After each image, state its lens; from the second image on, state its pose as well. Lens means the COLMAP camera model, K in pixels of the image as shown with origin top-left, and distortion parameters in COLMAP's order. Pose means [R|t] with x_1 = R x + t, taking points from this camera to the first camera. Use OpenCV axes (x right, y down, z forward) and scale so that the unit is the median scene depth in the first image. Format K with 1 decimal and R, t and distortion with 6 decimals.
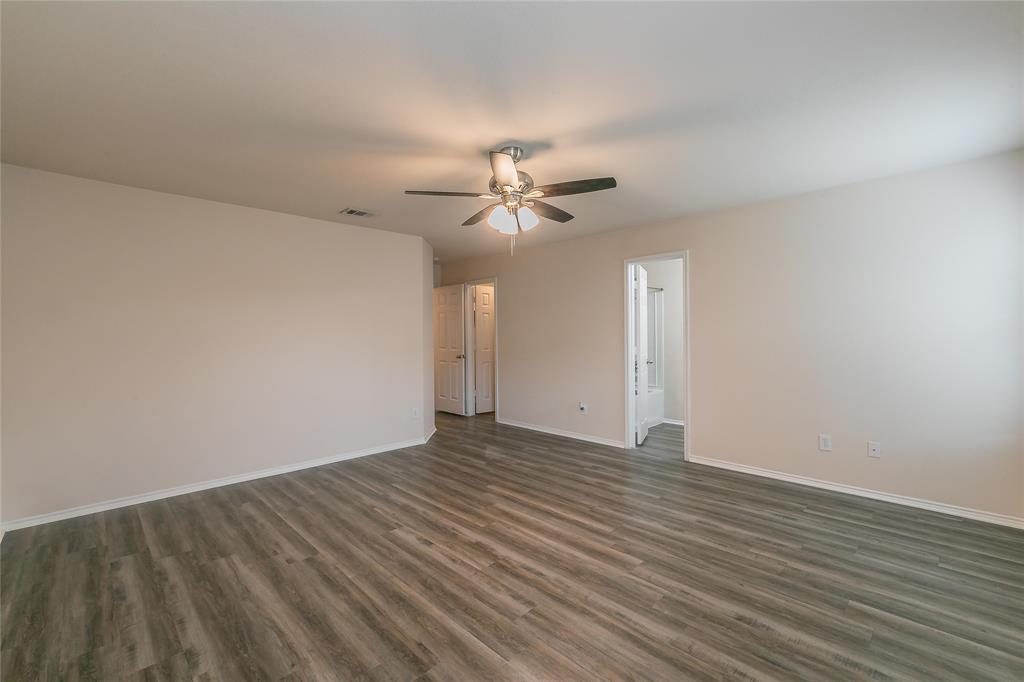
lens RADIAL K [[446.2, 0, 512.5], [0, 446.2, 335.0], [0, 0, 1]] dist [0.000088, -0.000175]
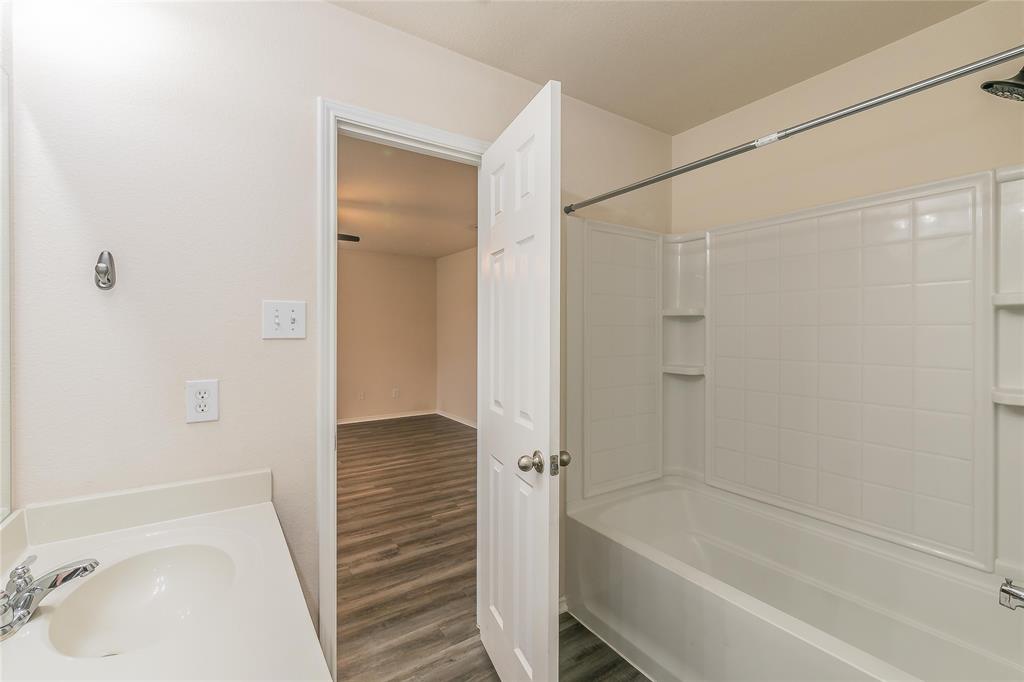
lens RADIAL K [[446.2, 0, 512.5], [0, 446.2, 335.0], [0, 0, 1]] dist [0.000088, -0.000175]
pose [[-0.190749, 0.014543, -0.981531, 0.768693], [-0.001835, 0.999883, 0.015171, -0.003184], [0.981637, 0.004695, -0.190700, 1.335083]]
